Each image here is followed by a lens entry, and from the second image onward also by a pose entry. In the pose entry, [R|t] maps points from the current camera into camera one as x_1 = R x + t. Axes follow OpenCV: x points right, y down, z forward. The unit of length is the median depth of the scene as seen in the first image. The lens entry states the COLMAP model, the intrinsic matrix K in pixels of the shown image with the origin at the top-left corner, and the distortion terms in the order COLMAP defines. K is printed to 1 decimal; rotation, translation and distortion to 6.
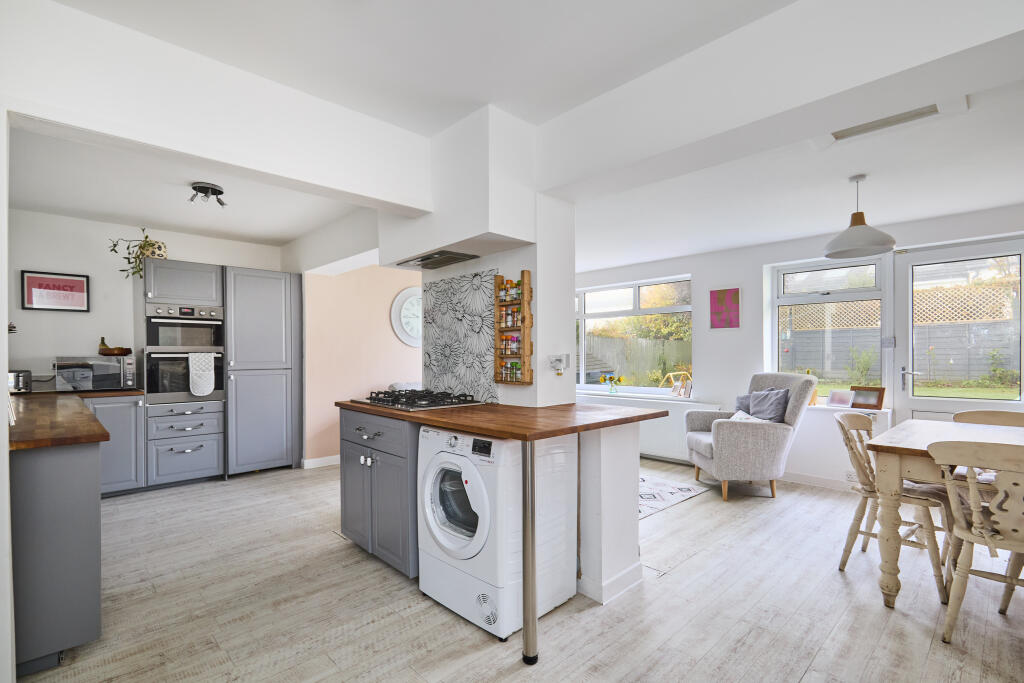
lens RADIAL K [[474.4, 0, 510.3], [0, 474.4, 354.7], [0, 0, 1]] dist [-0.004213, -0.000278]
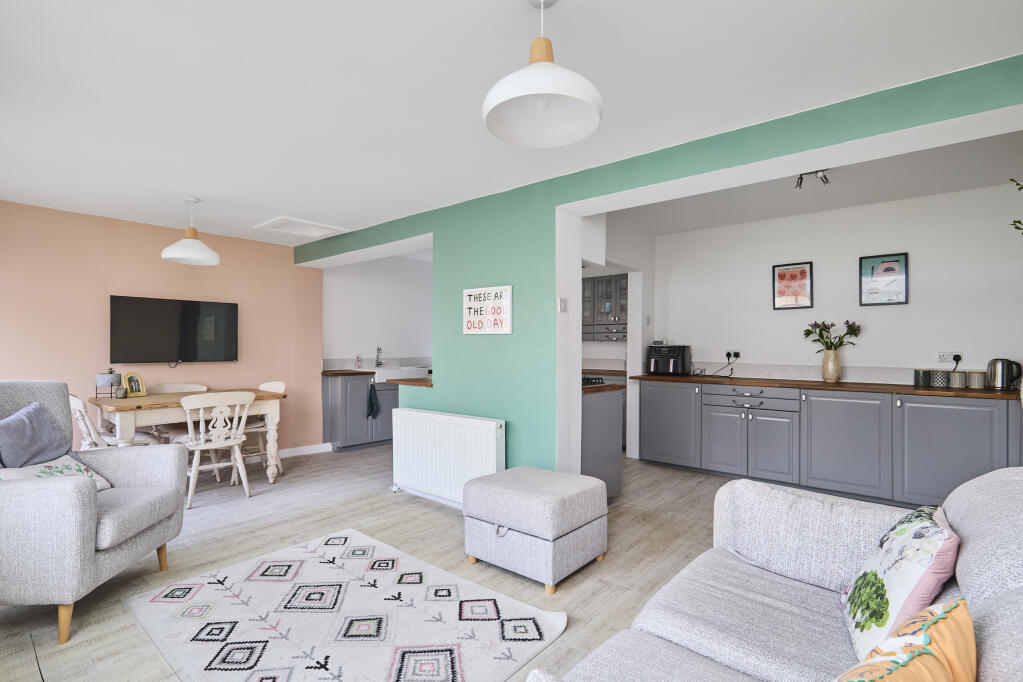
lens RADIAL K [[478.5, 0, 513.0], [0, 478.5, 349.6], [0, 0, 1]] dist [0.001697, 0.000080]
pose [[-0.993271, -0.000107, -0.115814, 0.047755], [-0.001169, 0.999958, 0.009106, -0.002936], [0.115808, 0.009180, -0.993229, 1.588035]]
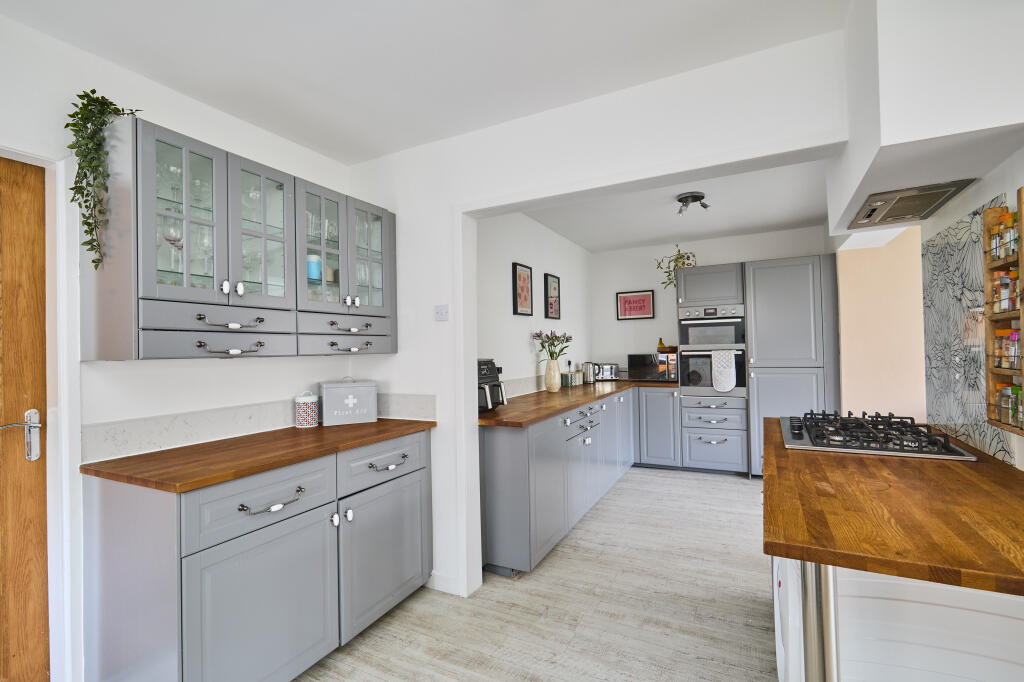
lens RADIAL K [[469.4, 0, 512.0], [0, 469.4, 341.0], [0, 0, 1]] dist [-0.001032, -0.000191]
pose [[0.322022, -0.019285, -0.946536, 0.185358], [0.020238, 0.999704, -0.013483, -0.021085], [0.946516, -0.014814, 0.322317, 0.241899]]
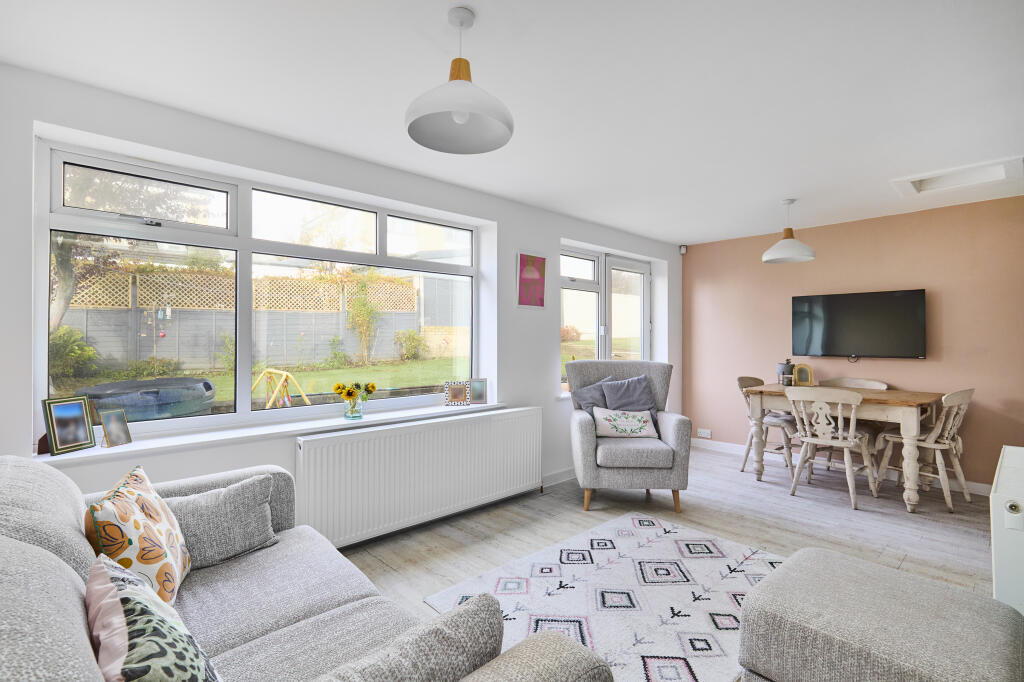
lens RADIAL K [[487.4, 0, 500.2], [0, 487.4, 337.0], [0, 0, 1]] dist [-0.001983, -0.000482]
pose [[0.020448, 0.007994, 0.999759, -0.394640], [-0.000220, 0.999968, -0.007991, 0.001398], [-0.999791, -0.000056, 0.020449, 1.206995]]
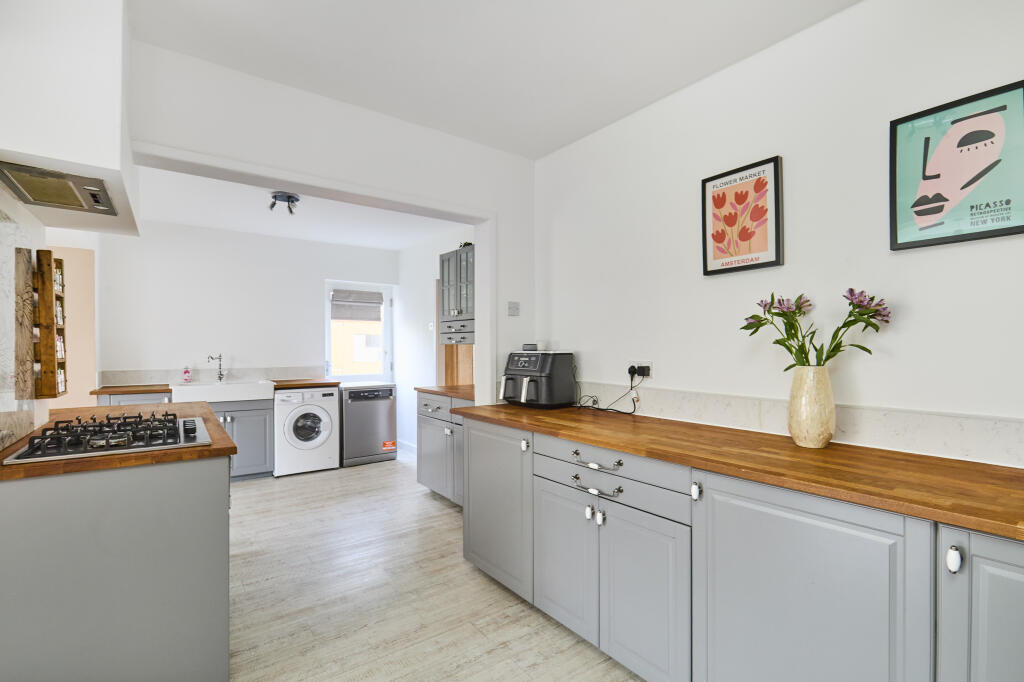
lens RADIAL K [[474.4, 0, 510.3], [0, 474.4, 354.2], [0, 0, 1]] dist [-0.004213, -0.000278]
pose [[-0.991458, 0.002742, 0.130396, -0.544650], [0.004397, 0.999913, 0.012405, -0.008689], [-0.130351, 0.012873, -0.991384, 1.083171]]
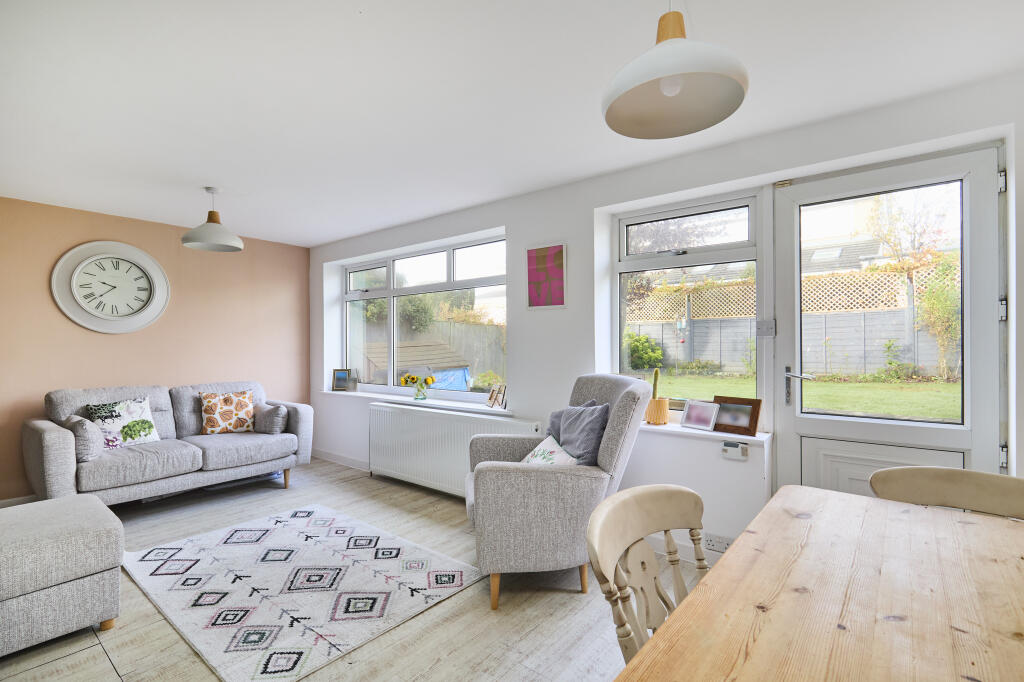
lens RADIAL K [[469.4, 0, 512.0], [0, 469.4, 341.0], [0, 0, 1]] dist [-0.001032, -0.000191]
pose [[0.990825, 0.003262, 0.135112, 0.369738], [-0.002097, 0.999959, -0.008760, -0.001692], [-0.135135, 0.008396, 0.990792, 0.415931]]
